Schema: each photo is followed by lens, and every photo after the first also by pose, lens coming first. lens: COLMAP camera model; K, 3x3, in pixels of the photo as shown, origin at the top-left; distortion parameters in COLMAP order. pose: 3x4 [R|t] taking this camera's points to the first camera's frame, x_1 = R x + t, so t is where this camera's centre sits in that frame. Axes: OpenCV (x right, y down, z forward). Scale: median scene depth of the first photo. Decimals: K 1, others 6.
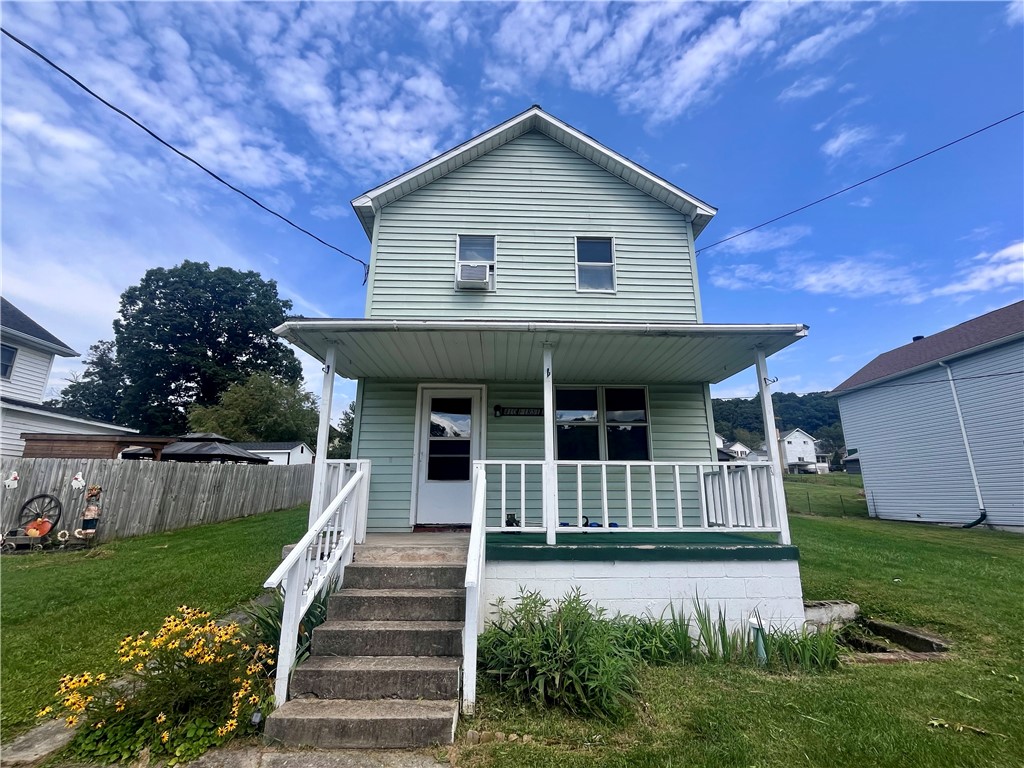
lens RADIAL K [[455.7, 0, 512.0], [0, 455.7, 384.0], [0, 0, 1]] dist [-0.004341, -0.000421]
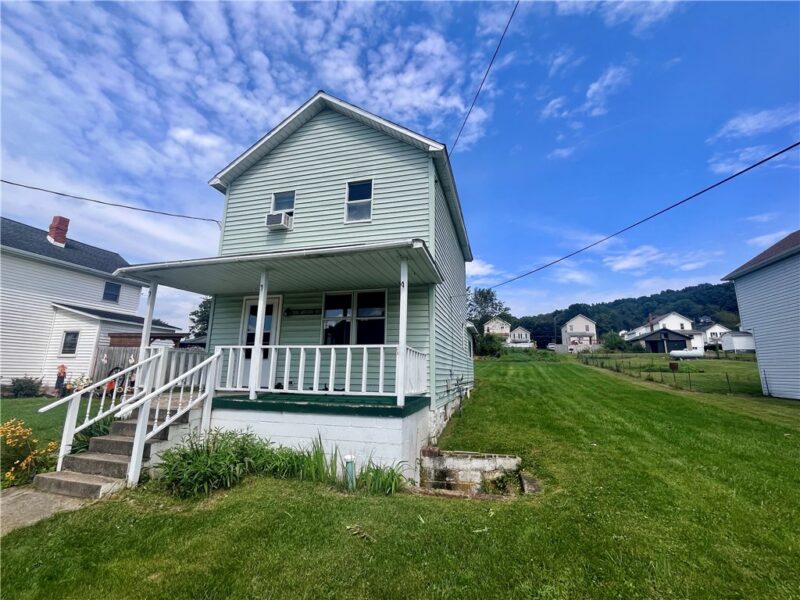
lens RADIAL K [[356.0, 0, 400.0], [0, 356.0, 300.0], [0, 0, 1]] dist [0.000301, -0.000342]
pose [[0.952936, -0.049459, -0.299110, 0.677175], [0.062108, 0.997526, 0.032924, 0.004185], [0.296742, -0.049951, 0.953650, 0.006678]]
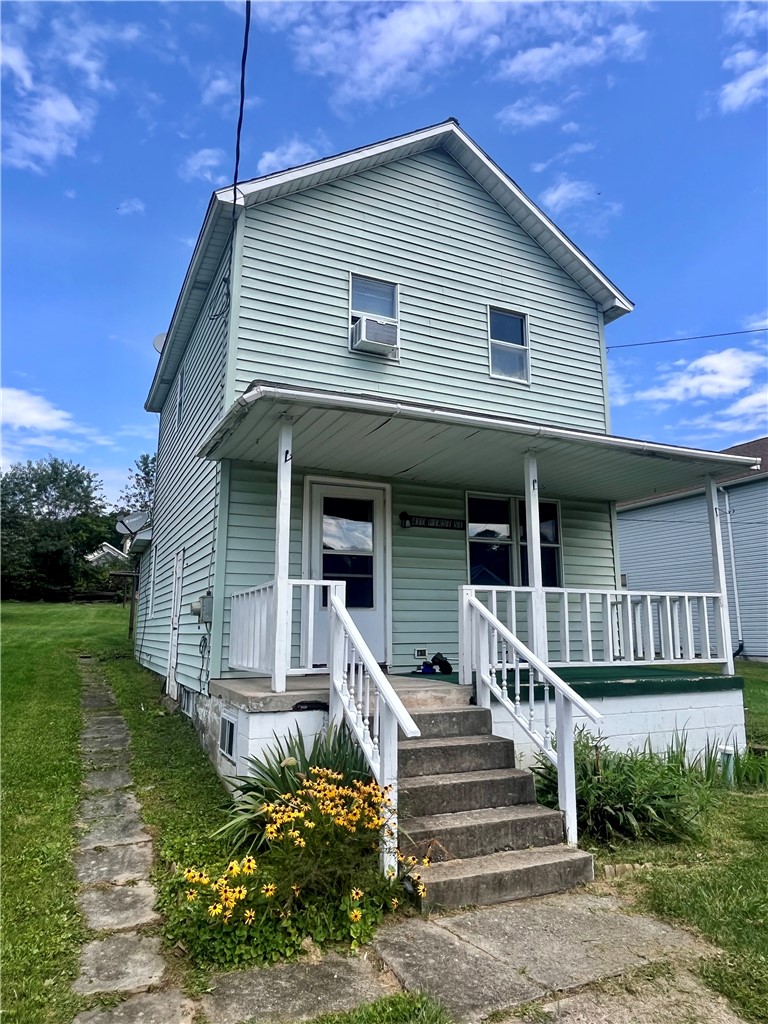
lens RADIAL K [[663.2, 0, 384.0], [0, 663.2, 512.0], [0, 0, 1]] dist [-0.007425, -0.000616]
pose [[0.921806, 0.066623, 0.381885, -0.505773], [-0.093554, 0.994236, 0.052371, -0.009999], [-0.376194, -0.084003, 0.922725, -0.030149]]
